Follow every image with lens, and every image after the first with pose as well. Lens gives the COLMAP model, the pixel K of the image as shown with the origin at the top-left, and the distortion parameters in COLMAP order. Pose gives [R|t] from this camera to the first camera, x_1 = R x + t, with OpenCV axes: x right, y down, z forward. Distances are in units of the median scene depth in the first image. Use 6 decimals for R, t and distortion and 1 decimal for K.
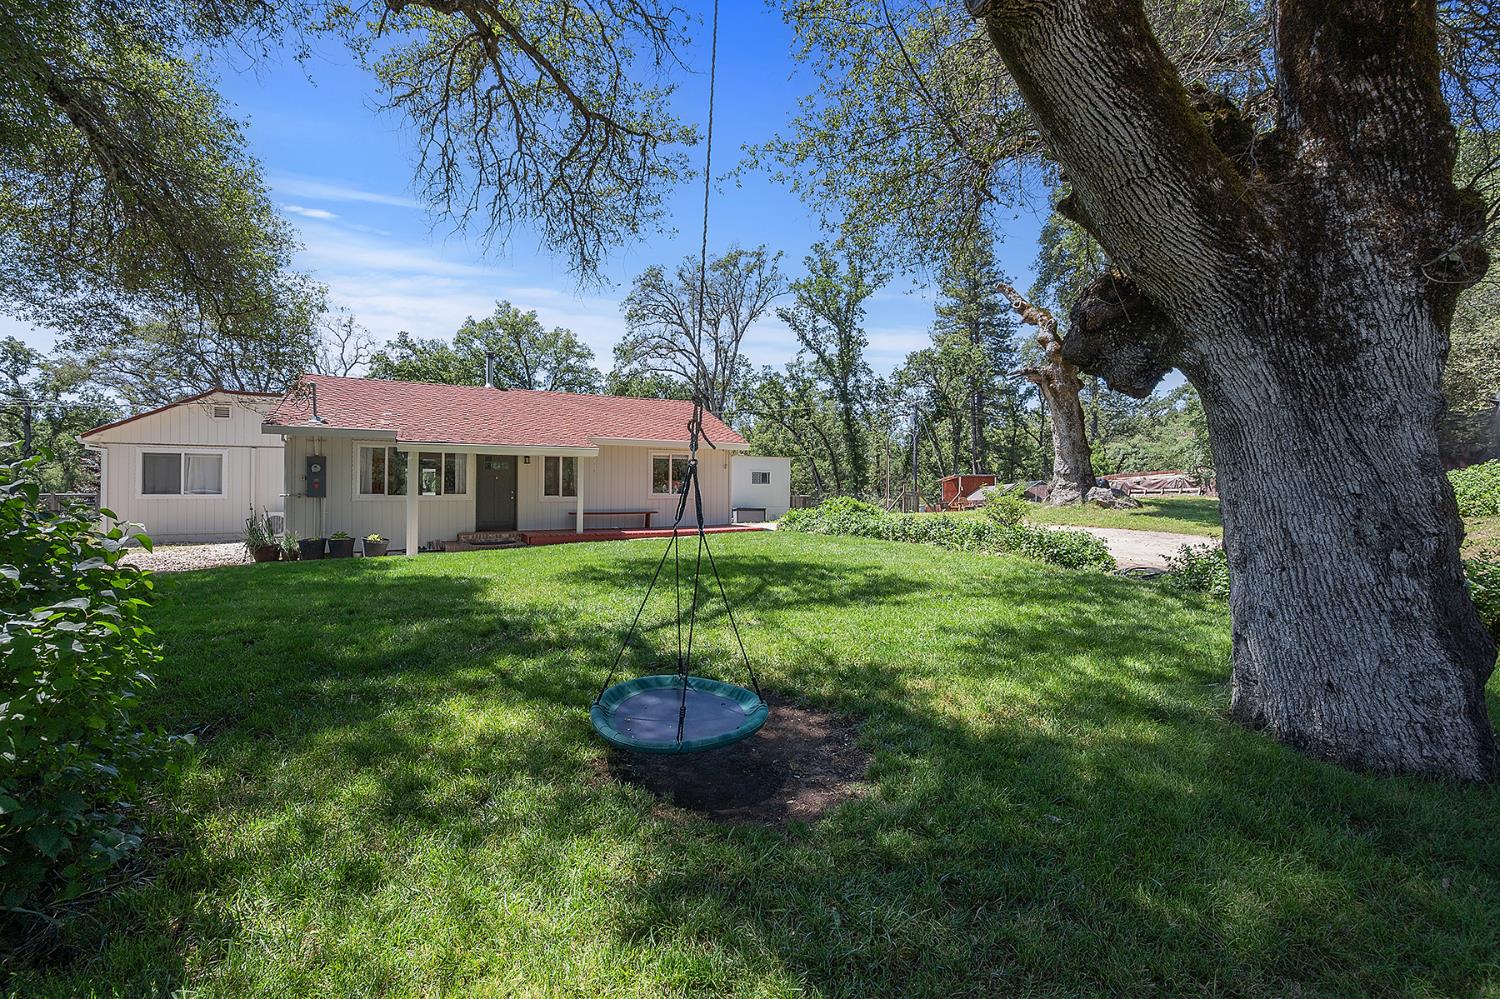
lens RADIAL K [[601.2, 0, 756.0], [0, 601.2, 480.7], [0, 0, 1]] dist [0.000716, -0.000083]
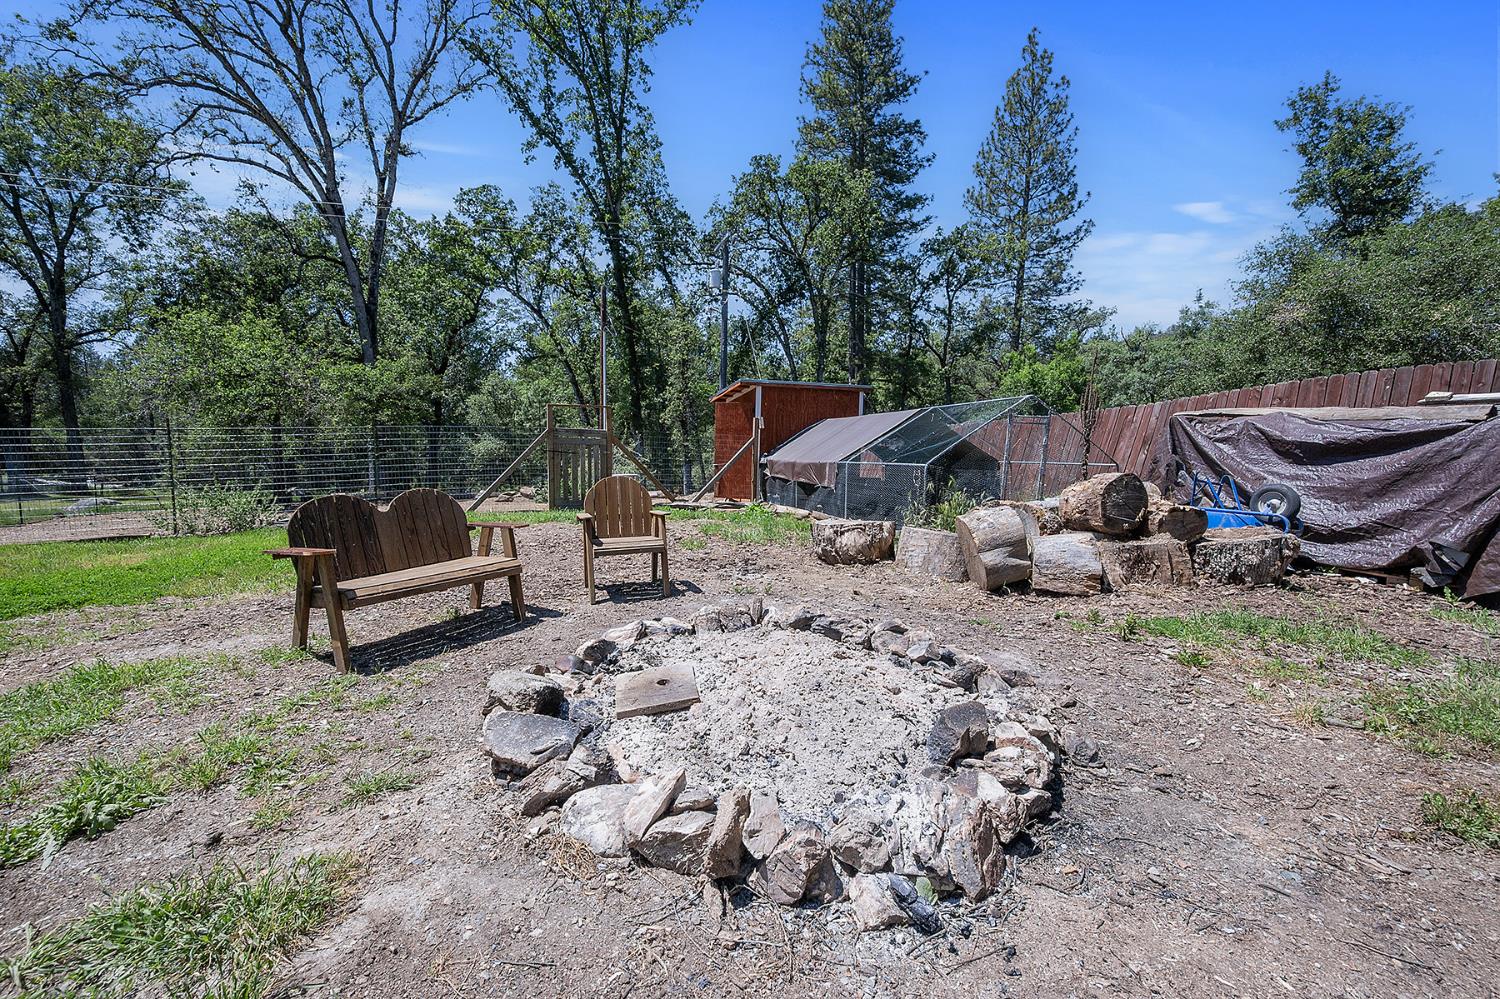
lens RADIAL K [[601.2, 0, 756.0], [0, 601.2, 480.7], [0, 0, 1]] dist [0.000716, -0.000083]
pose [[0.984883, 0.007452, 0.173062, 0.170281], [-0.026964, 0.993491, 0.110670, 0.005286], [-0.171111, -0.113663, 0.978673, 0.415456]]
